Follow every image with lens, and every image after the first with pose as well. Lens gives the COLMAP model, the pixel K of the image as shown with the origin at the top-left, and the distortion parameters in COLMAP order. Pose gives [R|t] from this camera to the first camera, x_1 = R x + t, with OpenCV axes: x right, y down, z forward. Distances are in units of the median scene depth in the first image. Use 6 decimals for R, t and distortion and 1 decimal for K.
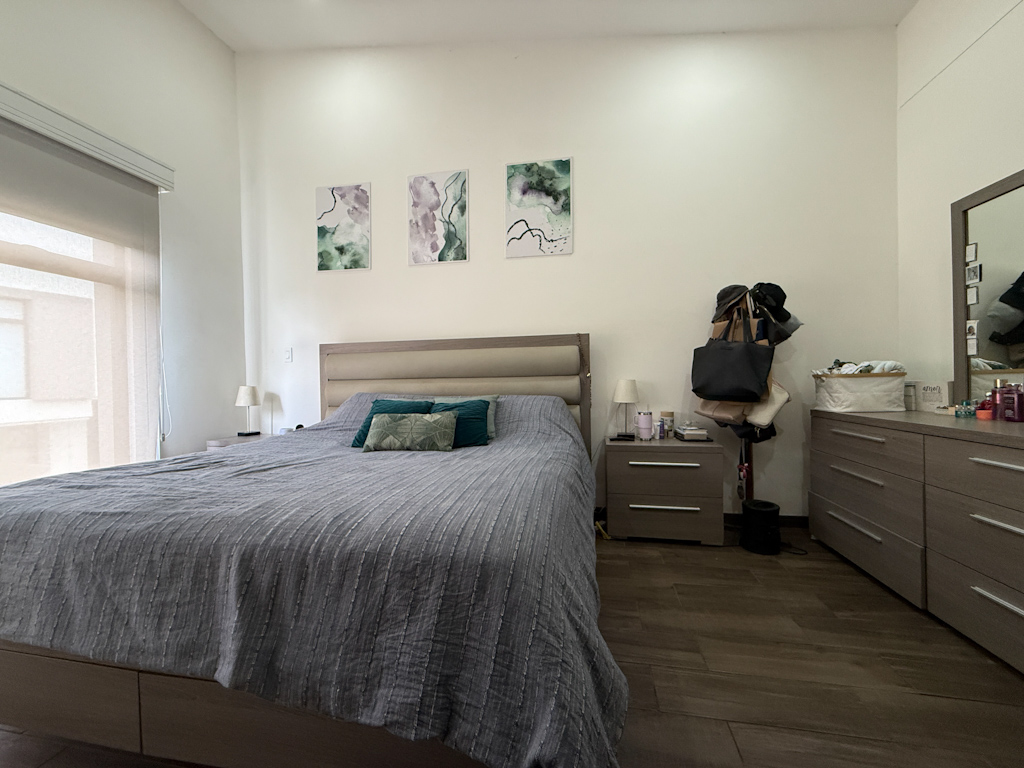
lens RADIAL K [[407.1, 0, 509.9], [0, 407.1, 383.0], [0, 0, 1]] dist [-0.001102, -0.000284]
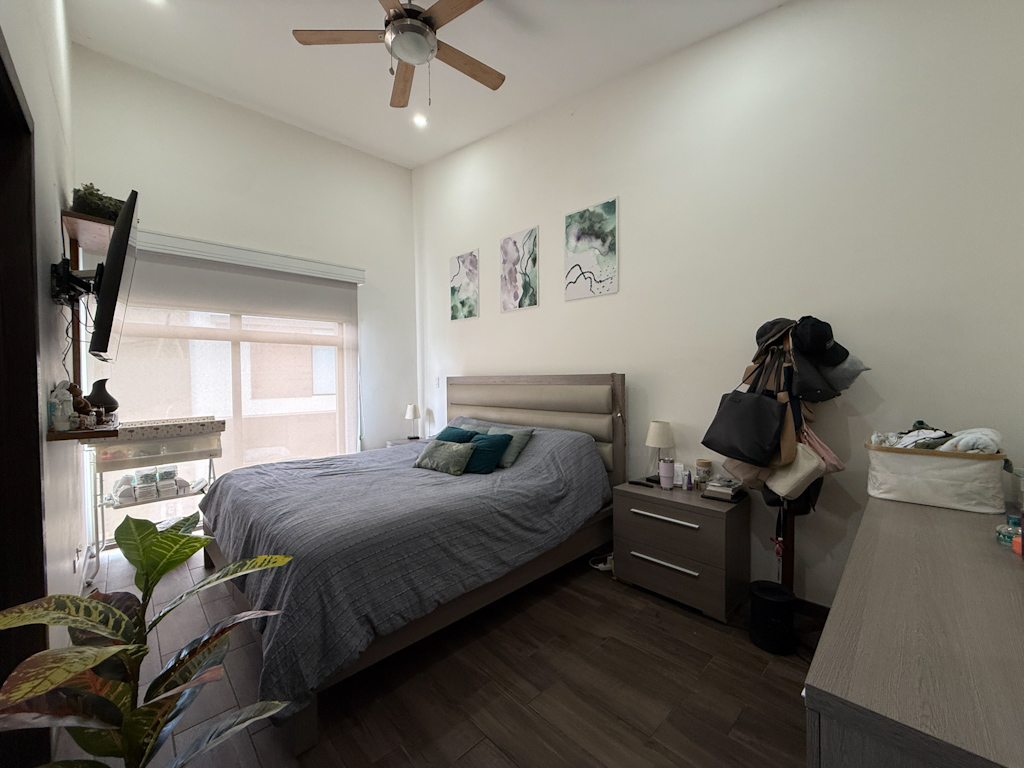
lens RADIAL K [[407.1, 0, 509.9], [0, 407.1, 383.0], [0, 0, 1]] dist [-0.001102, -0.000284]
pose [[0.821718, 0.015730, -0.569677, 0.501291], [-0.006027, 0.999803, 0.018913, -0.107315], [0.569862, -0.012108, 0.821651, 0.012095]]
